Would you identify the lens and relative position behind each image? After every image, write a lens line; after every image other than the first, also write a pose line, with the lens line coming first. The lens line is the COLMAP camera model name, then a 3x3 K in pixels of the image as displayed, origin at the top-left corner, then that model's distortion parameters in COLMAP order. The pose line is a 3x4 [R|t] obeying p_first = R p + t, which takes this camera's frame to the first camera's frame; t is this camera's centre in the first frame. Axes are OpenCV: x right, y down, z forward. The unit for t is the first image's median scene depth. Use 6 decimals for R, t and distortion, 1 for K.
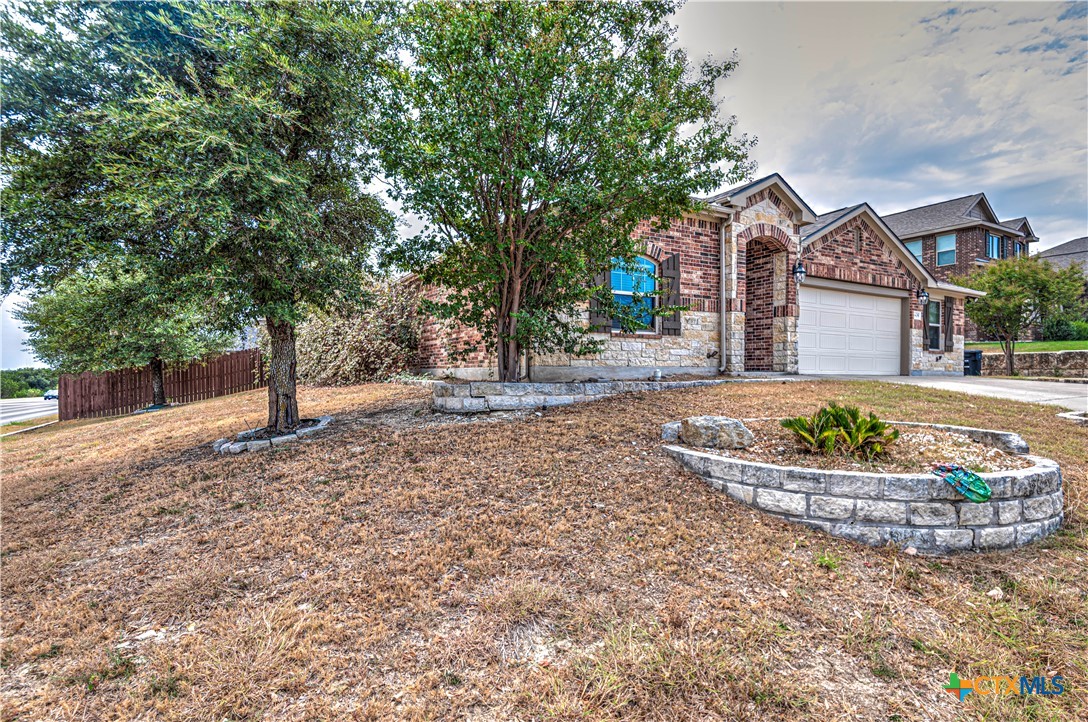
lens RADIAL K [[588.9, 0, 546.6], [0, 588.9, 364.4], [0, 0, 1]] dist [-0.000339, -0.000451]
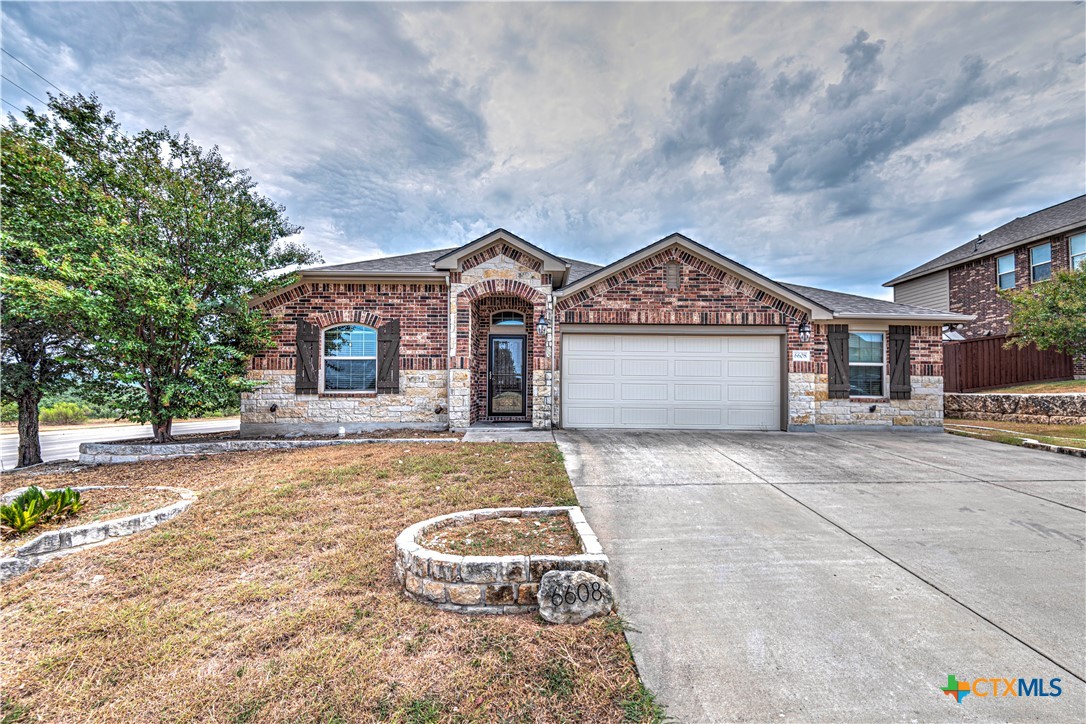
lens RADIAL K [[518.0, 0, 547.3], [0, 518.0, 361.2], [0, 0, 1]] dist [0.038012, -0.000005]
pose [[0.870348, -0.029608, -0.491547, 0.886558], [0.006560, 0.998799, -0.048546, -0.056579], [0.492394, 0.039027, 0.869497, 0.280898]]
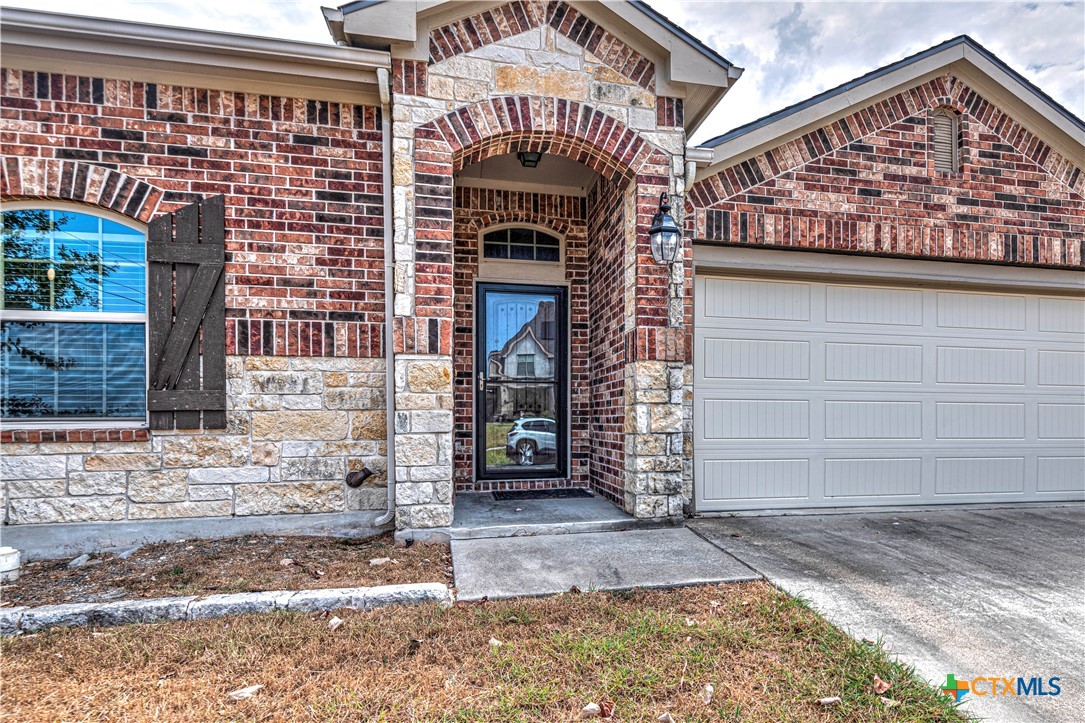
lens RADIAL K [[660.3, 0, 626.4], [0, 660.3, 410.9], [0, 0, 1]] dist [0.031875, -0.026840]
pose [[0.959690, -0.012600, -0.280777, 0.536724], [0.011504, 0.999918, -0.005550, -0.051526], [0.280824, 0.002096, 0.959757, 0.646447]]
